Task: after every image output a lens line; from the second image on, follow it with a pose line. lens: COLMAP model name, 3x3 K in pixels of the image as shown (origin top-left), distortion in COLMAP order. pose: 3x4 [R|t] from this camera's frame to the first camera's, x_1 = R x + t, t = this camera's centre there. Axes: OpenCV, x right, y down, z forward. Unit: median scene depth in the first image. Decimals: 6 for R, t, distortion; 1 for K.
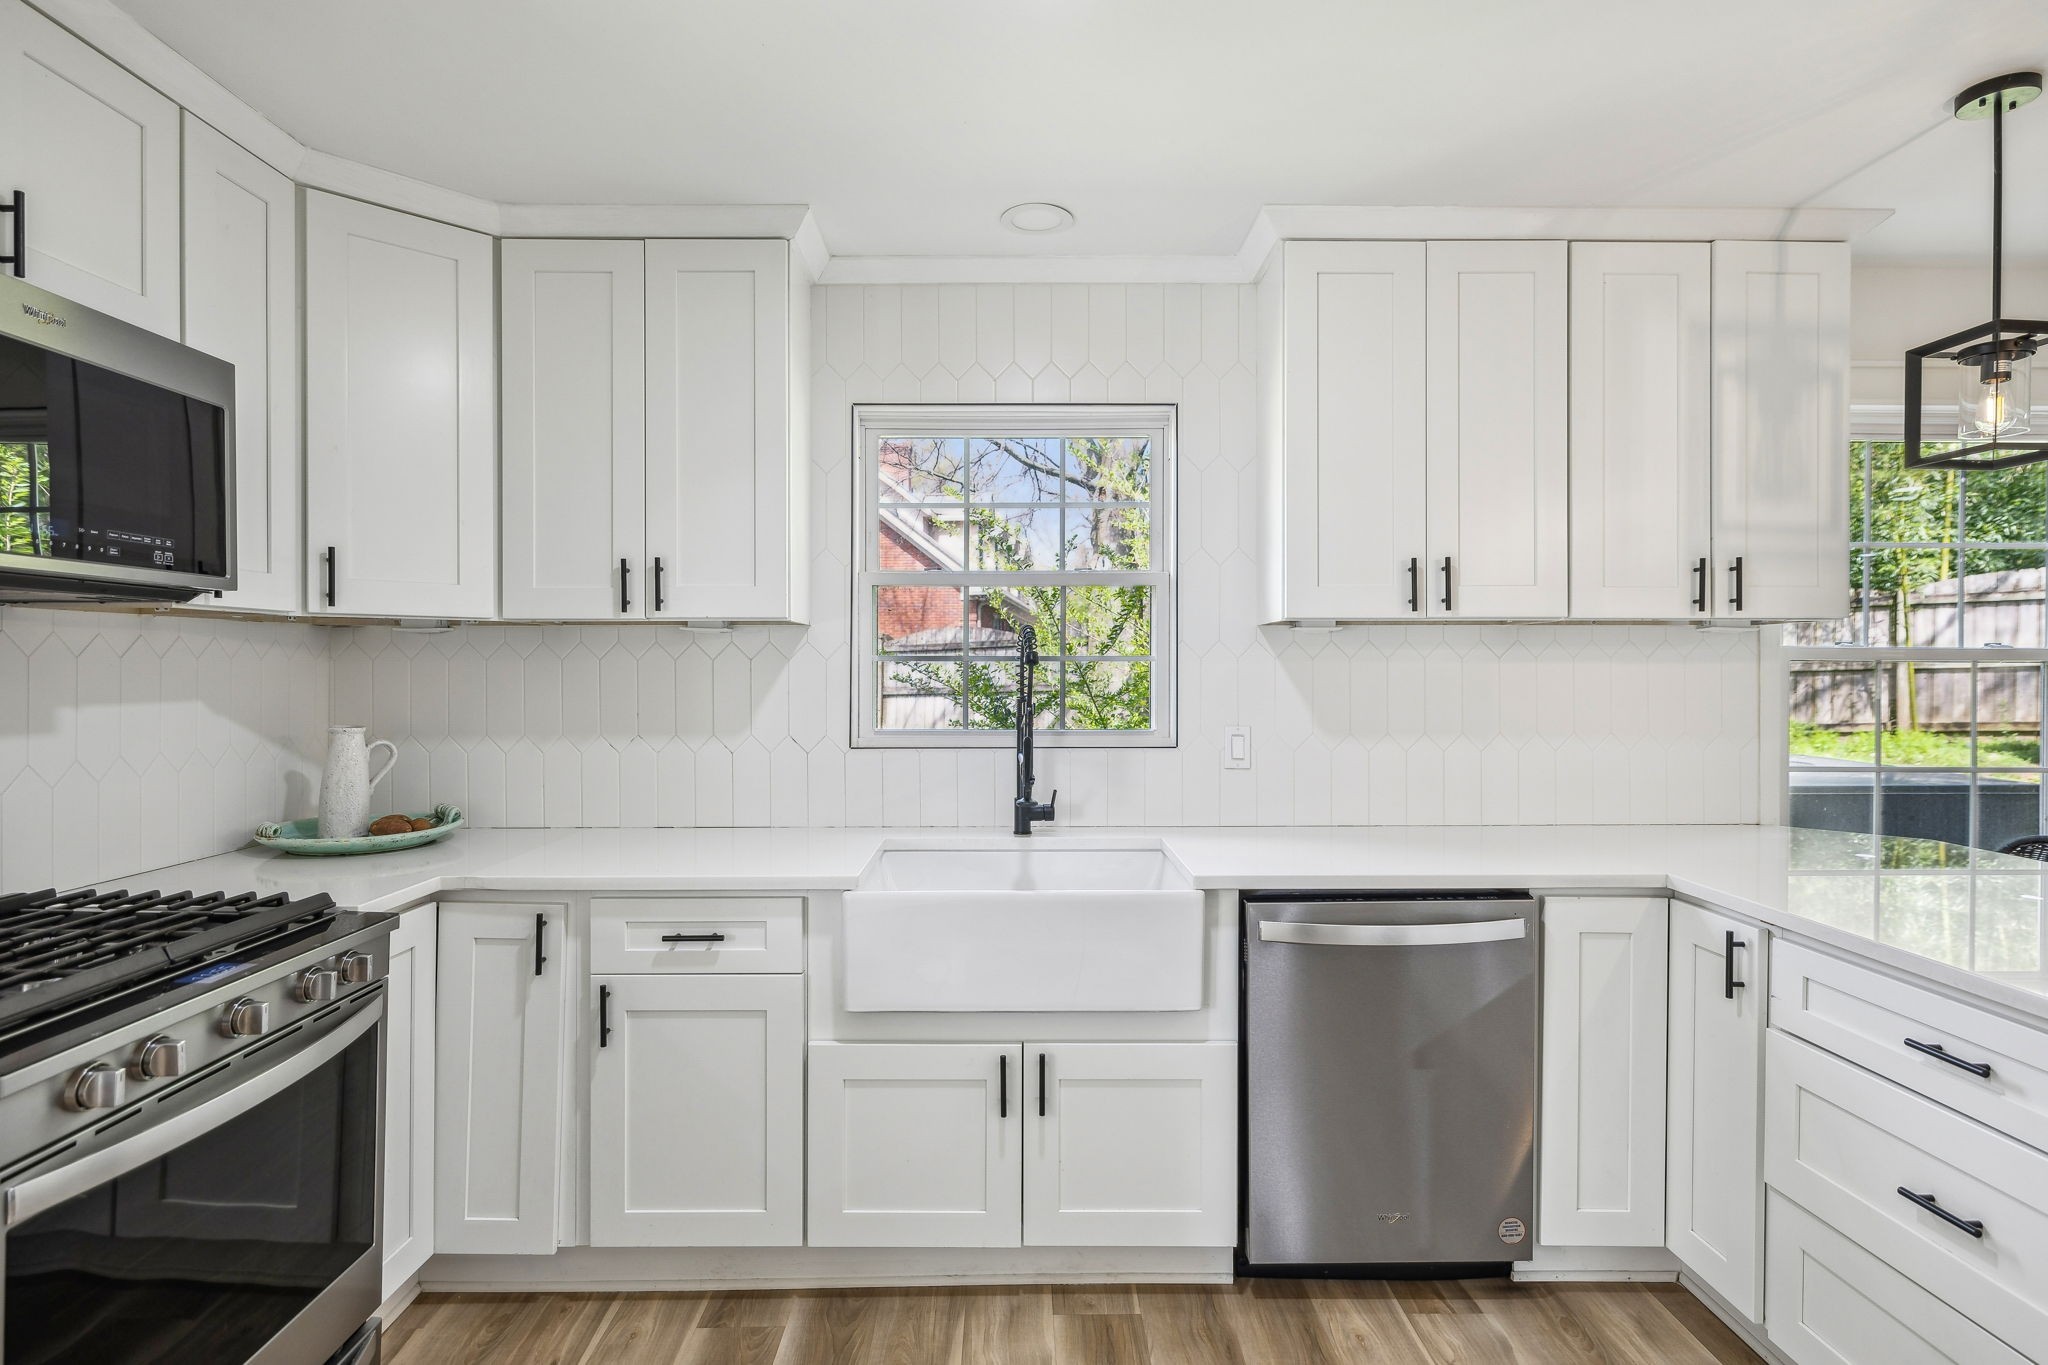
lens RADIAL K [[1051.9, 0, 1024.0], [0, 1051.9, 682.5], [0, 0, 1]] dist [-0.000202, -0.000403]
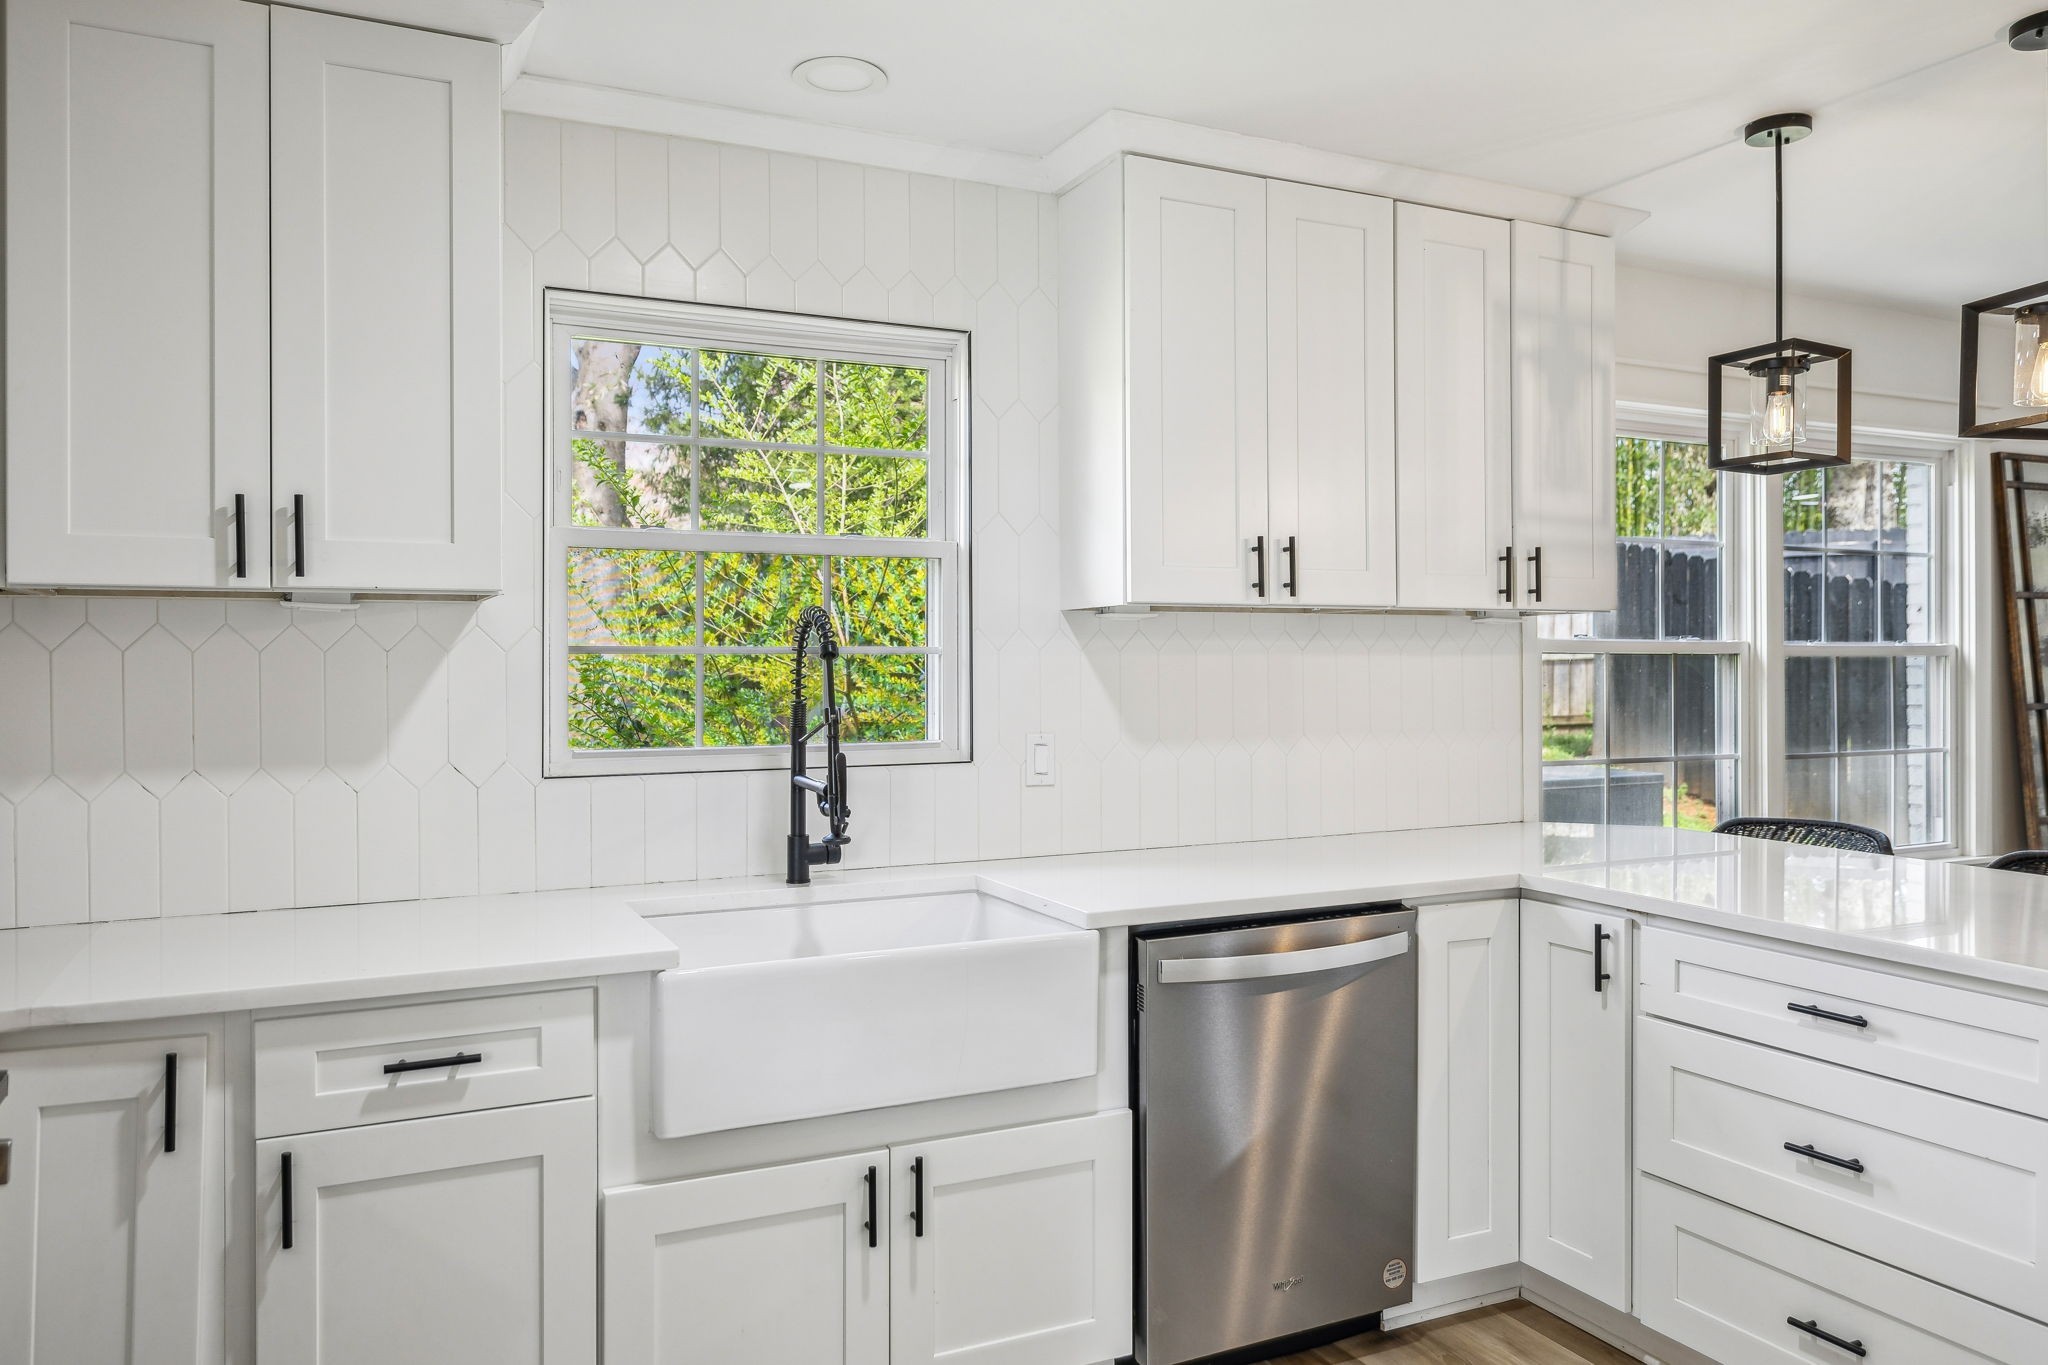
lens RADIAL K [[1423.0, 0, 1023.8], [0, 1423.0, 674.4], [0, 0, 1]] dist [0.002905, -0.001326]
pose [[0.904653, -0.006483, 0.426100, -0.353185], [0.009397, 0.999945, -0.004735, 0.001101], [-0.426046, 0.008287, 0.904664, 0.008912]]
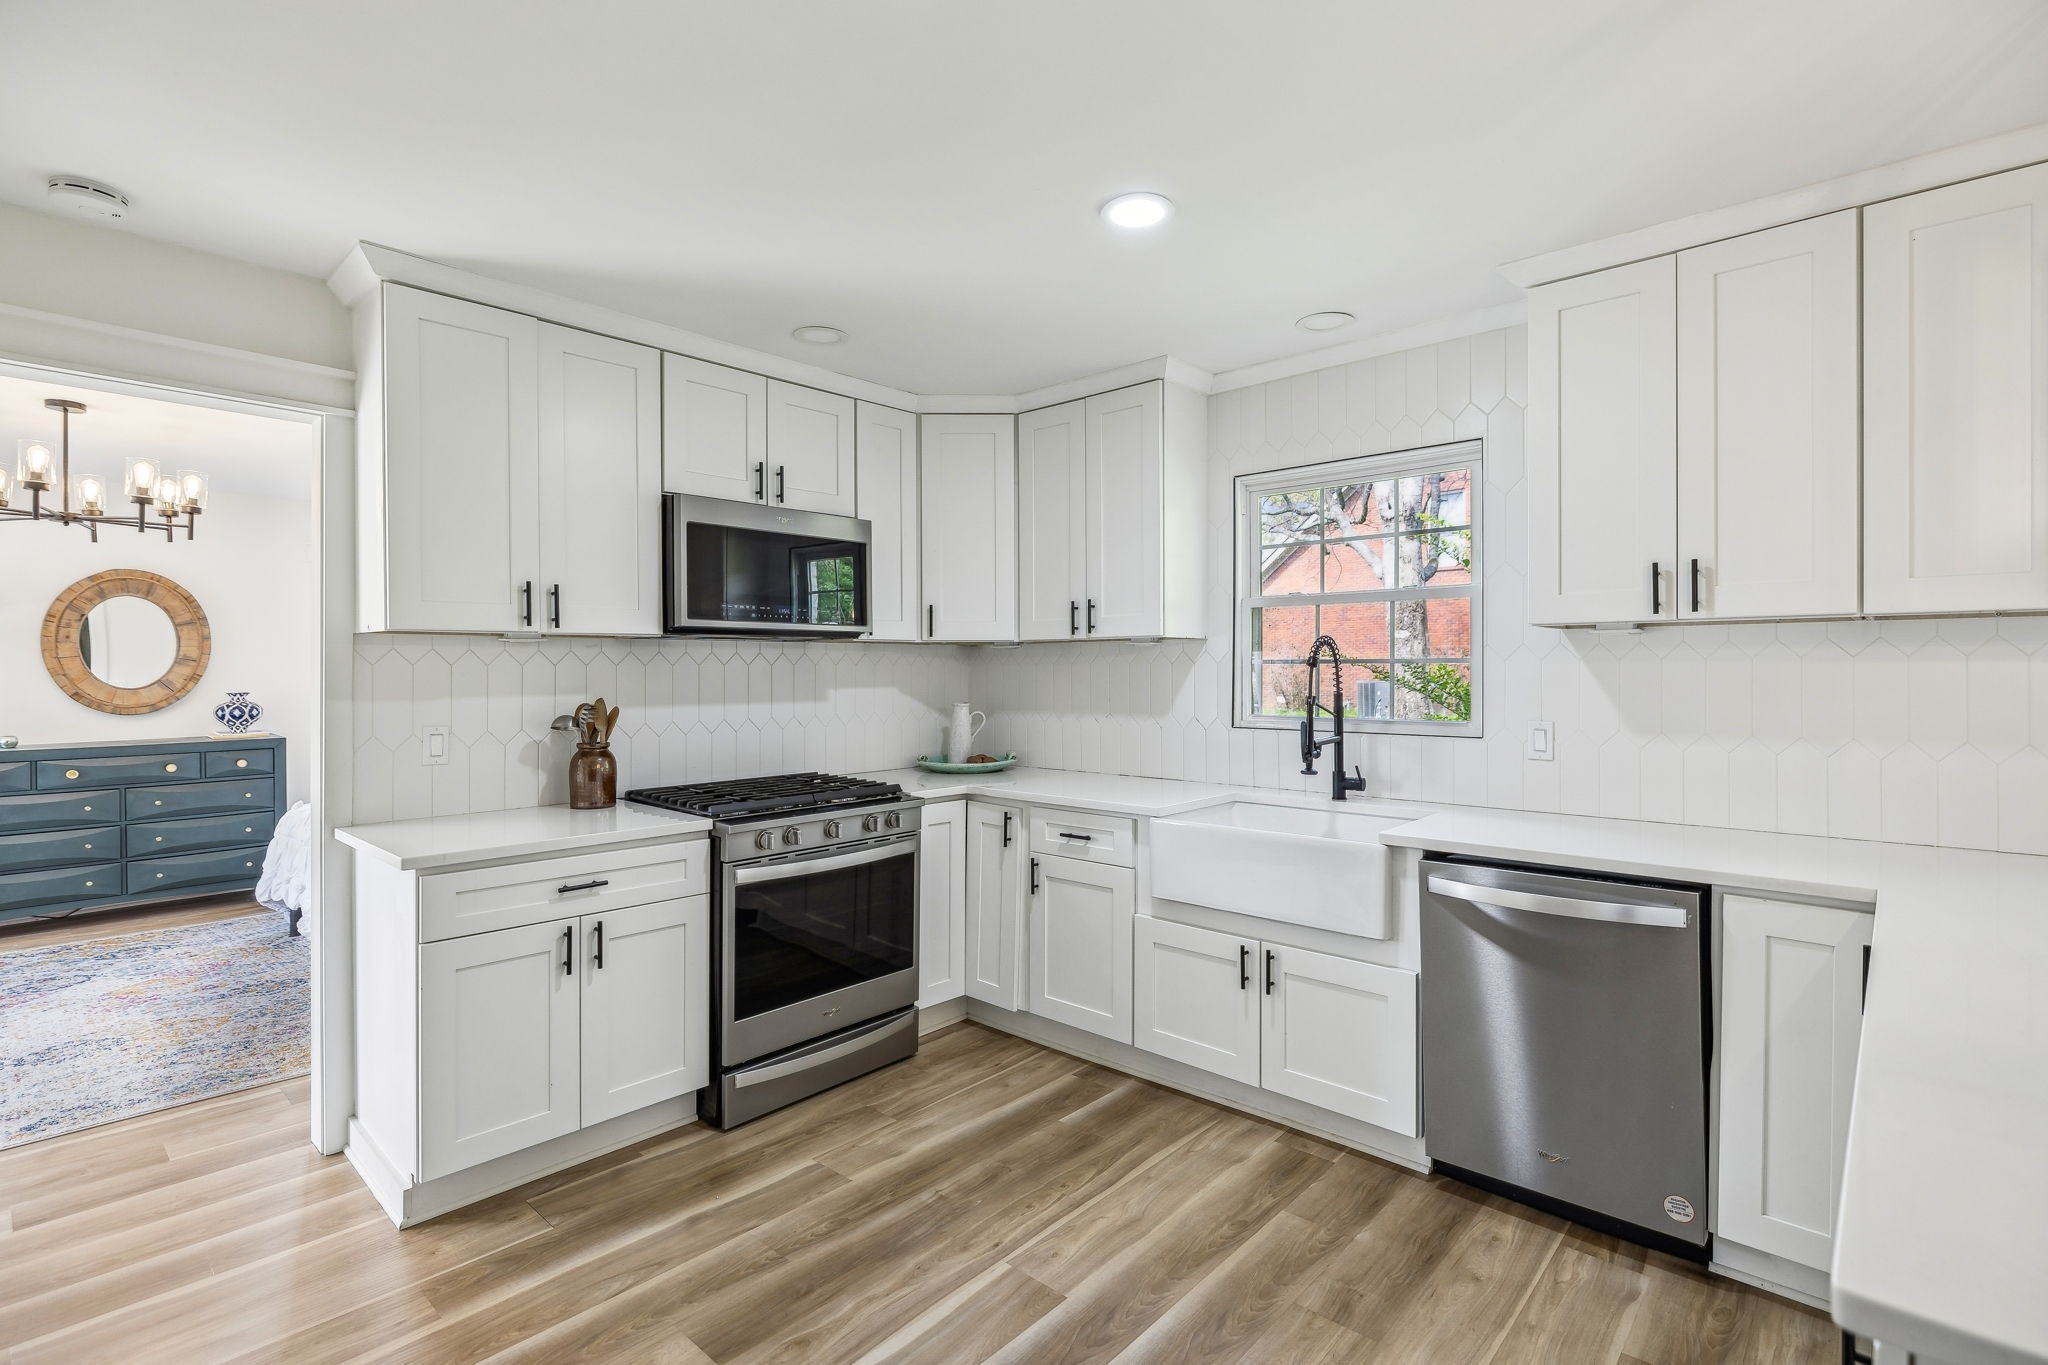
lens RADIAL K [[972.3, 0, 1024.4], [0, 972.3, 685.7], [0, 0, 1]] dist [-0.001127, 0.000187]
pose [[0.730097, 0.010079, -0.683270, 0.639118], [-0.005414, 0.999945, 0.008965, -0.002240], [0.683323, -0.002846, 0.730111, -0.144226]]
